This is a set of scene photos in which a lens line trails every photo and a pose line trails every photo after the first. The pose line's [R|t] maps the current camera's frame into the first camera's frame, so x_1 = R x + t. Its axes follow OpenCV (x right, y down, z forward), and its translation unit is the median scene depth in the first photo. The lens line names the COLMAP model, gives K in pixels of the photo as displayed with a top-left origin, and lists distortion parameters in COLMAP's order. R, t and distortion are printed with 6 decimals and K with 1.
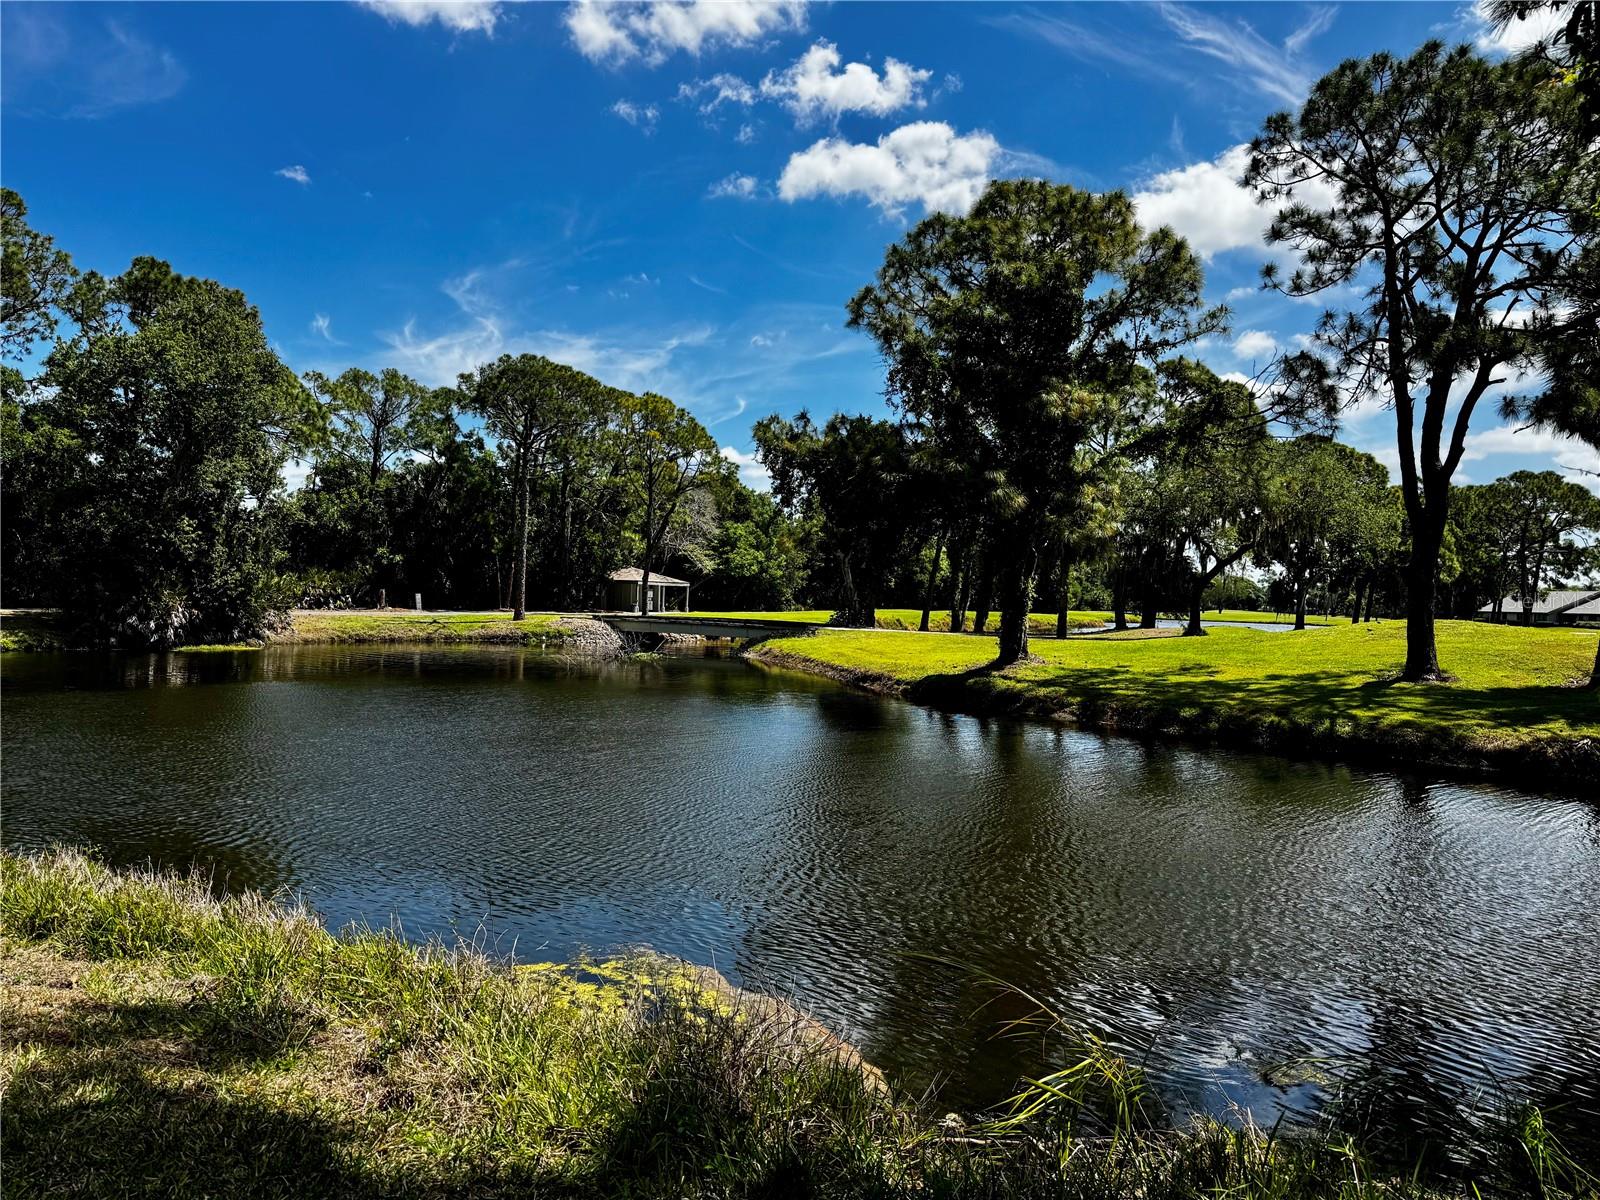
lens RADIAL K [[1115.3, 0, 794.5], [0, 1115.3, 597.5], [0, 0, 1]] dist [0.057723, -0.068024]
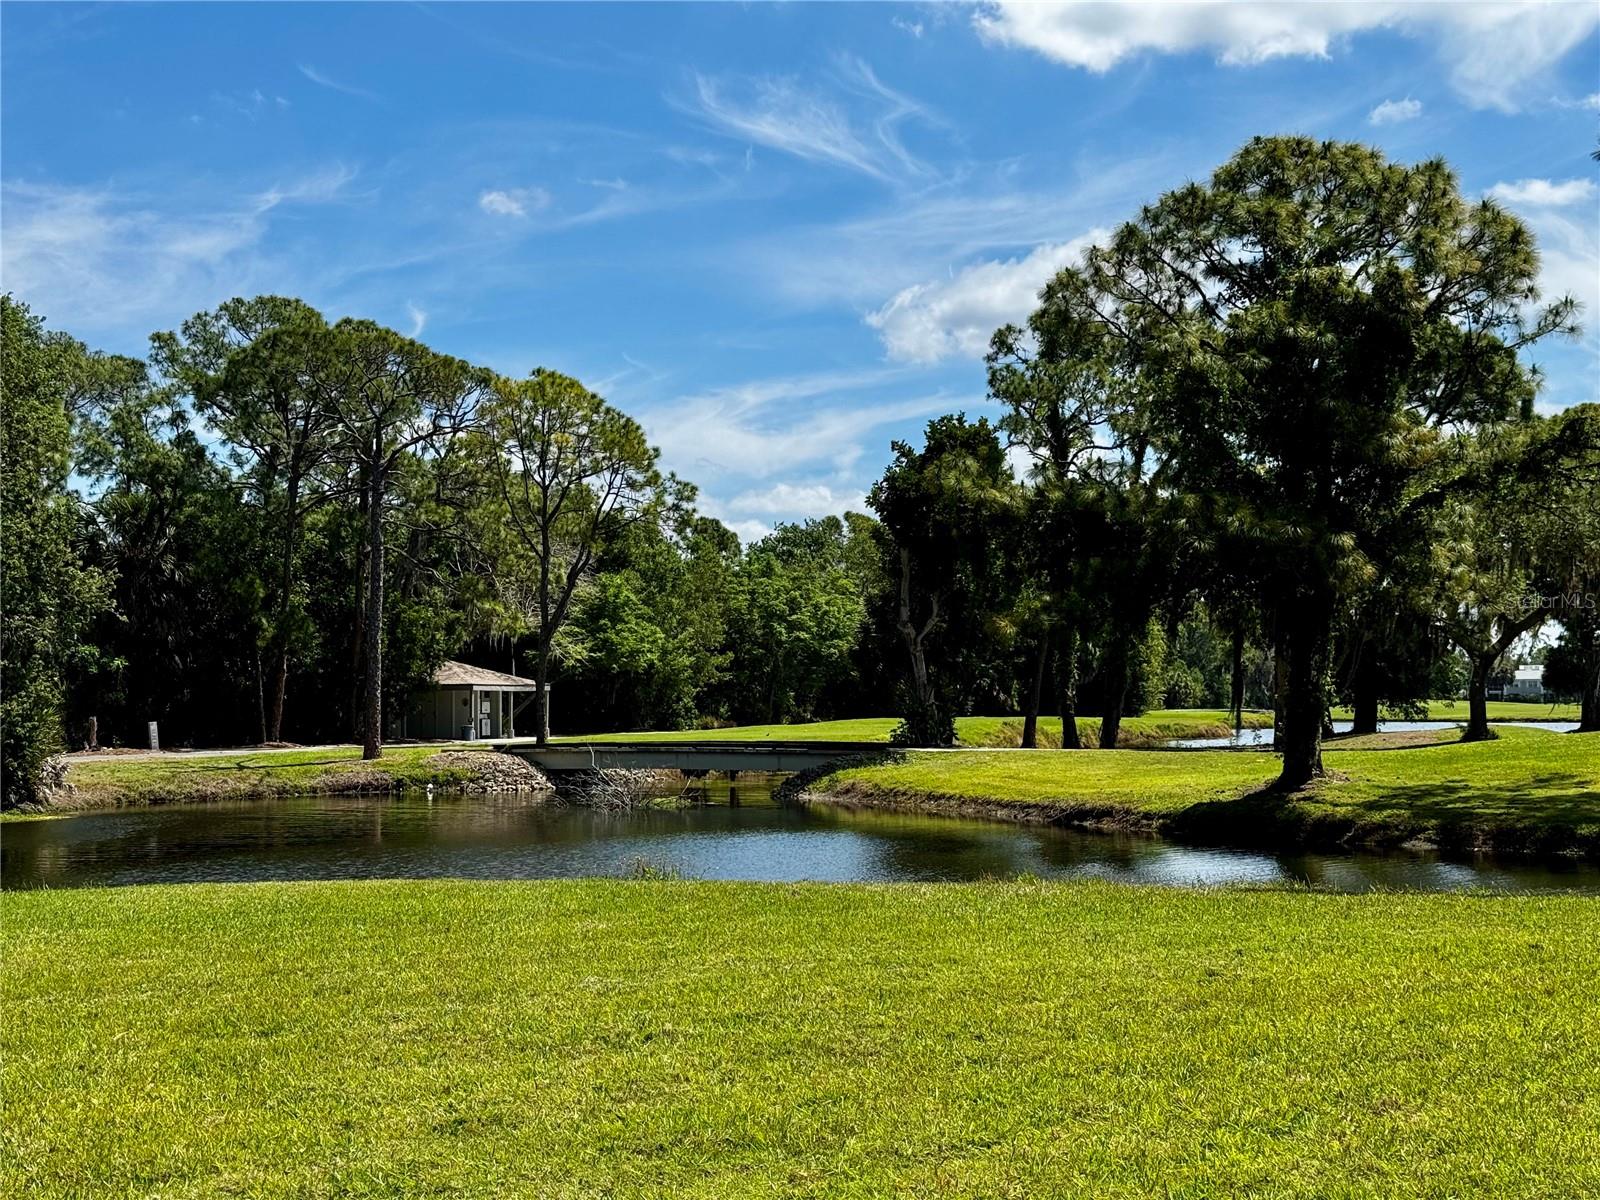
lens RADIAL K [[2162.2, 0, 796.0], [0, 2162.2, 591.8], [0, 0, 1]] dist [0.083452, 0.000000]
pose [[0.994280, -0.031375, 0.102095, -0.205352], [0.036448, 0.998172, -0.048204, -0.006808], [-0.100396, 0.051649, 0.993606, -0.281521]]
